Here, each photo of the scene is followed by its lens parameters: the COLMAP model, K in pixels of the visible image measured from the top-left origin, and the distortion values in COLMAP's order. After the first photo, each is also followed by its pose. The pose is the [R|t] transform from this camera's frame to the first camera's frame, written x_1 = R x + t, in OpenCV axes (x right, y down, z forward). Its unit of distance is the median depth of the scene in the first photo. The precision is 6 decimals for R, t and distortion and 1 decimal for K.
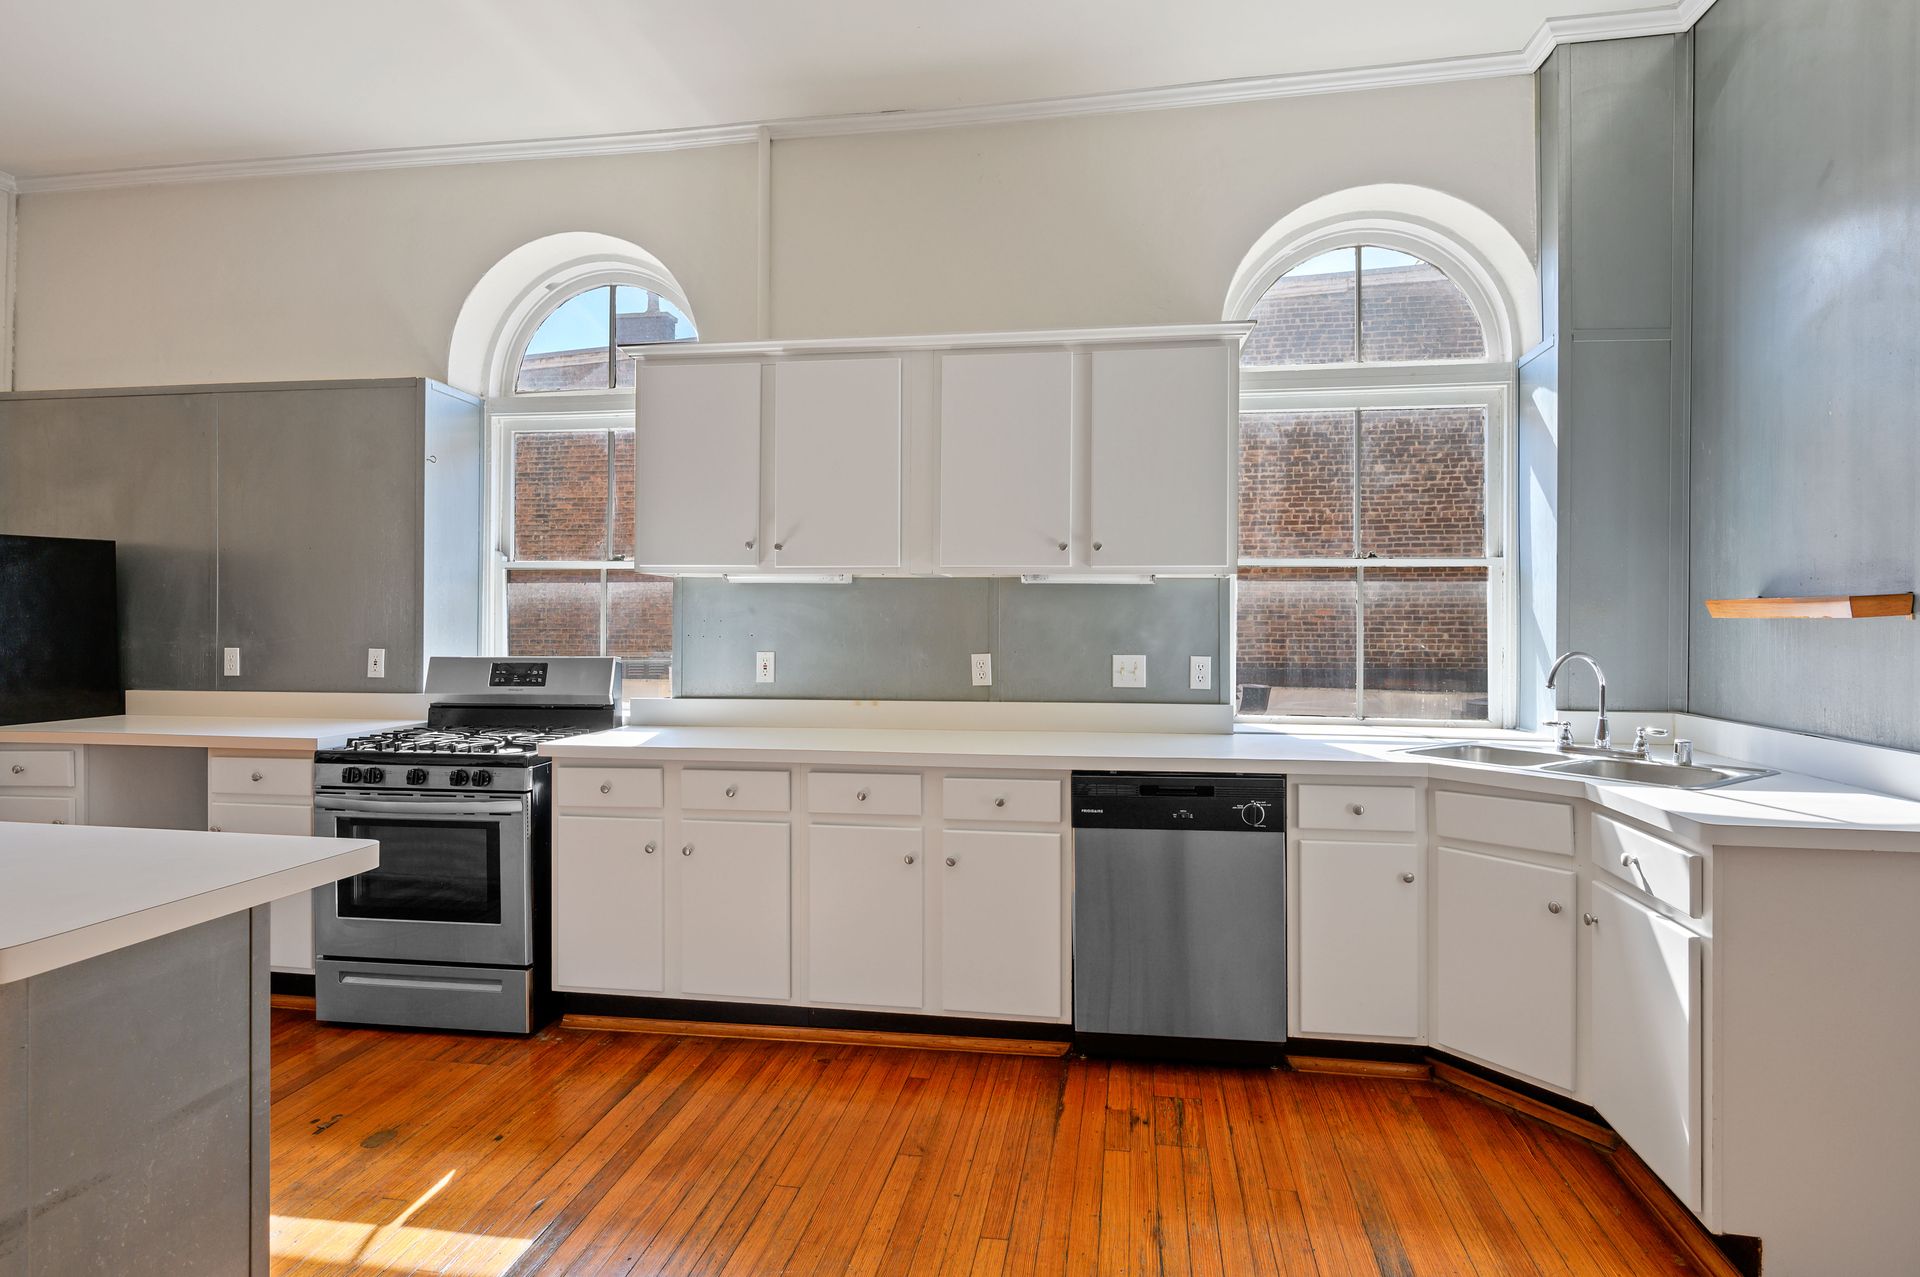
lens RADIAL K [[1030.4, 0, 995.3], [0, 1030.4, 623.6], [0, 0, 1]] dist [-0.004111, -0.000892]
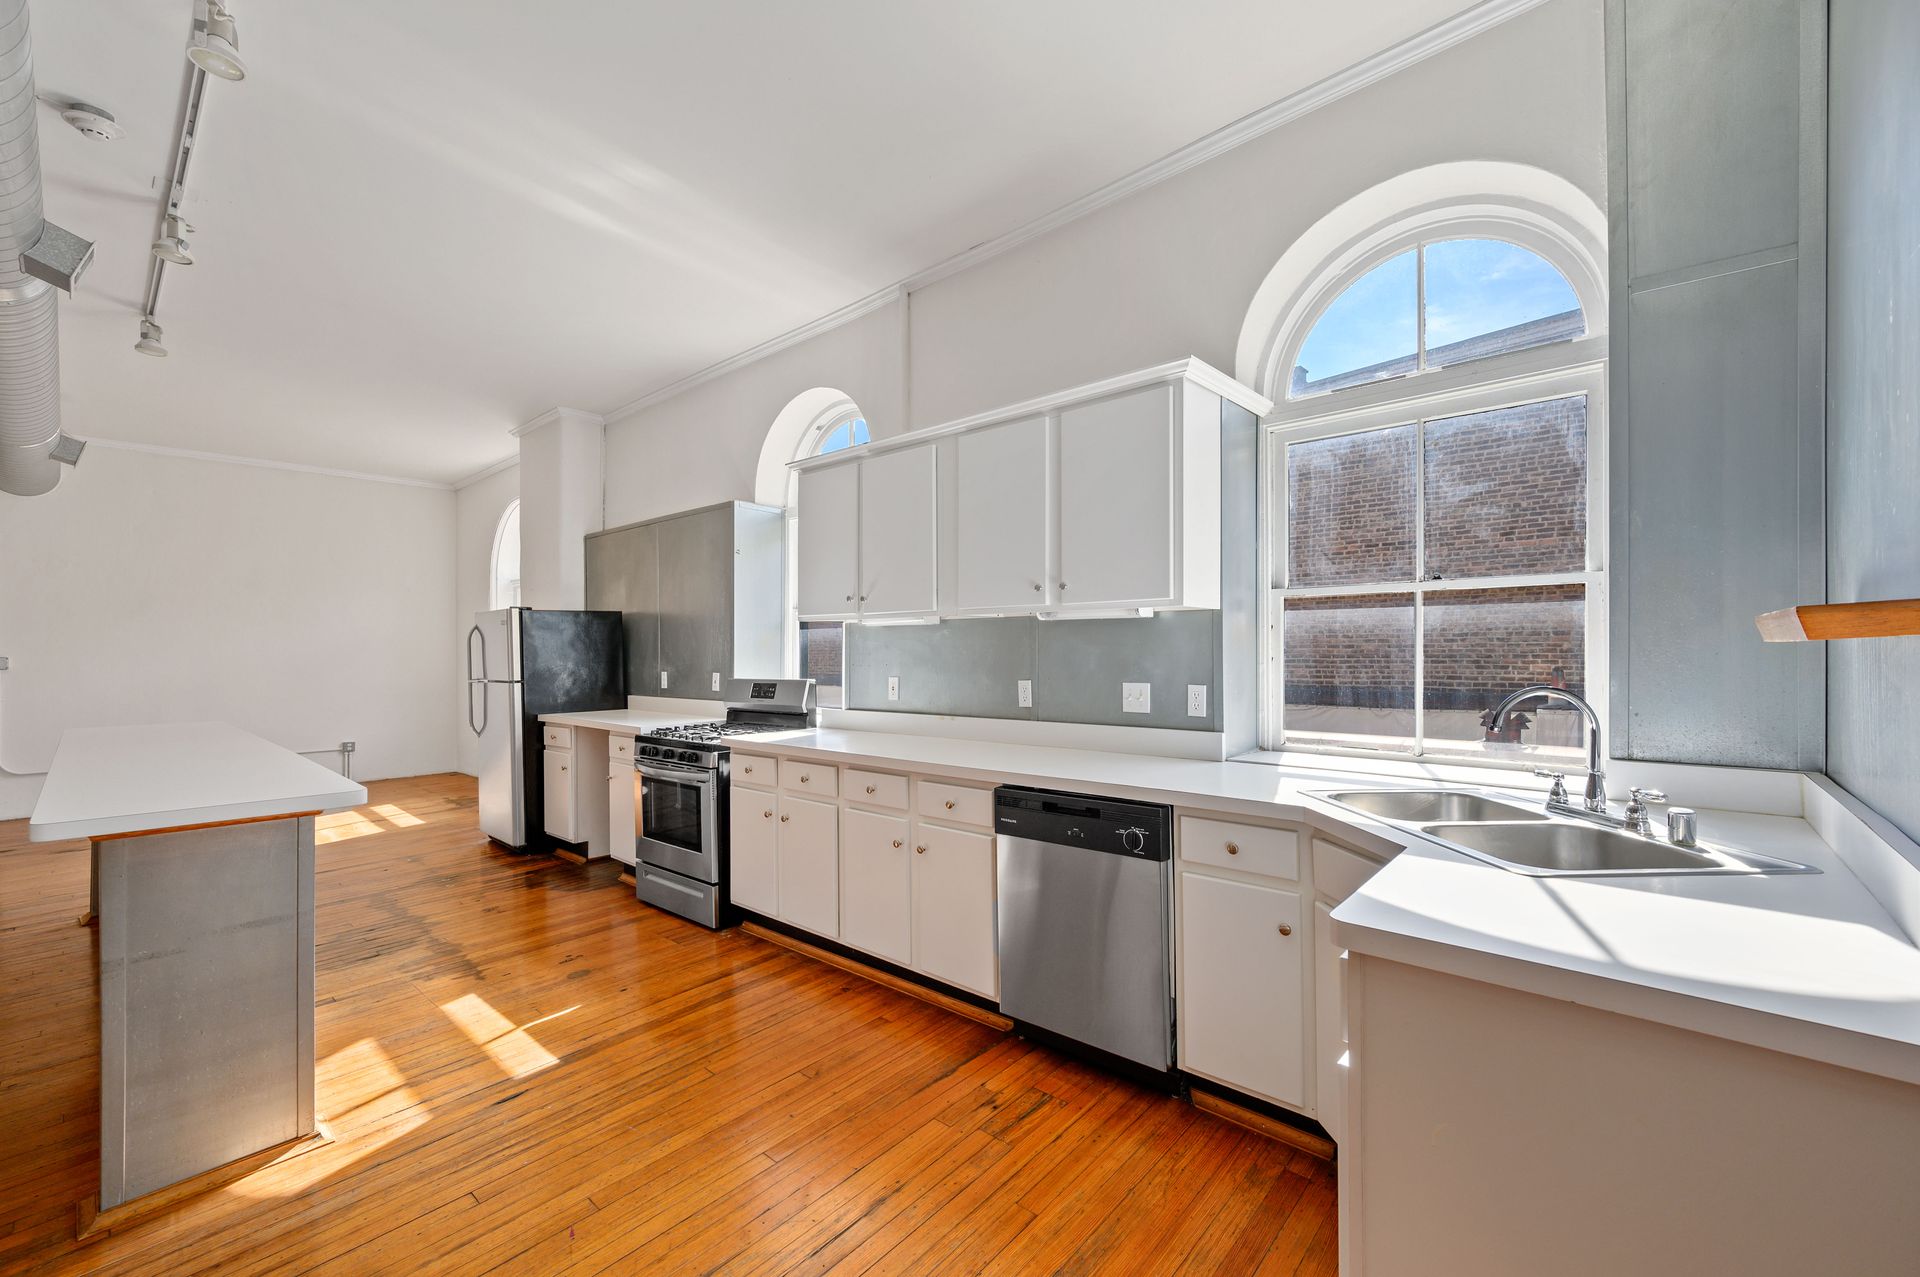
lens RADIAL K [[785.4, 0, 980.5], [0, 785.4, 650.7], [0, 0, 1]] dist [0.000365, 0.000035]
pose [[0.843105, -0.009309, -0.537668, 0.488667], [0.007512, 0.999956, -0.005533, -0.000302], [0.537697, 0.000626, 0.843138, 0.232497]]
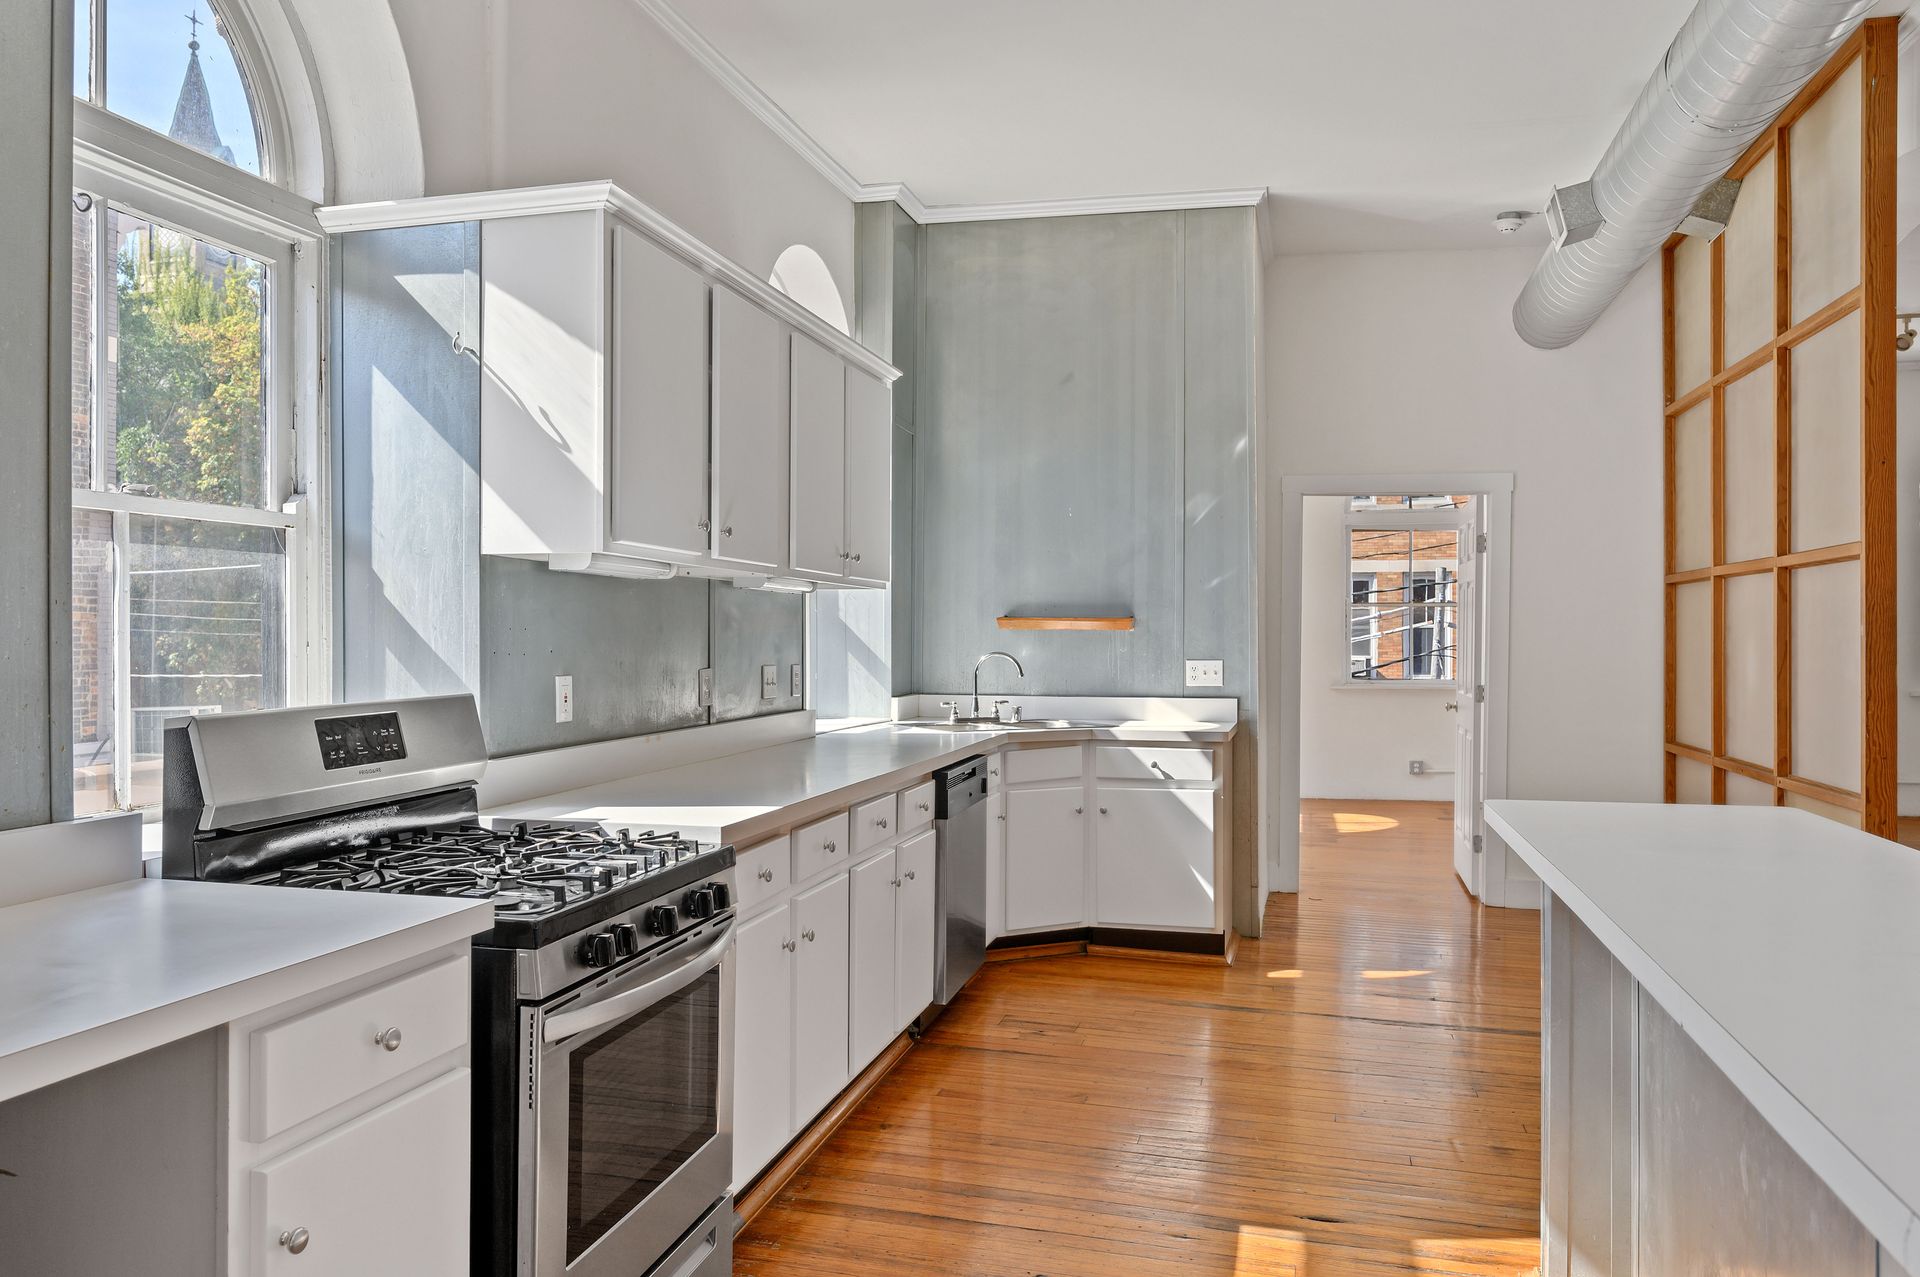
lens RADIAL K [[1302.3, 0, 953.6], [0, 1302.3, 635.3], [0, 0, 1]] dist [0.002581, 0.000540]
pose [[0.122911, -0.001326, 0.992417, -1.194634], [-0.000341, 0.999999, 0.001378, -0.000372], [-0.992418, -0.000508, 0.122911, 0.752647]]
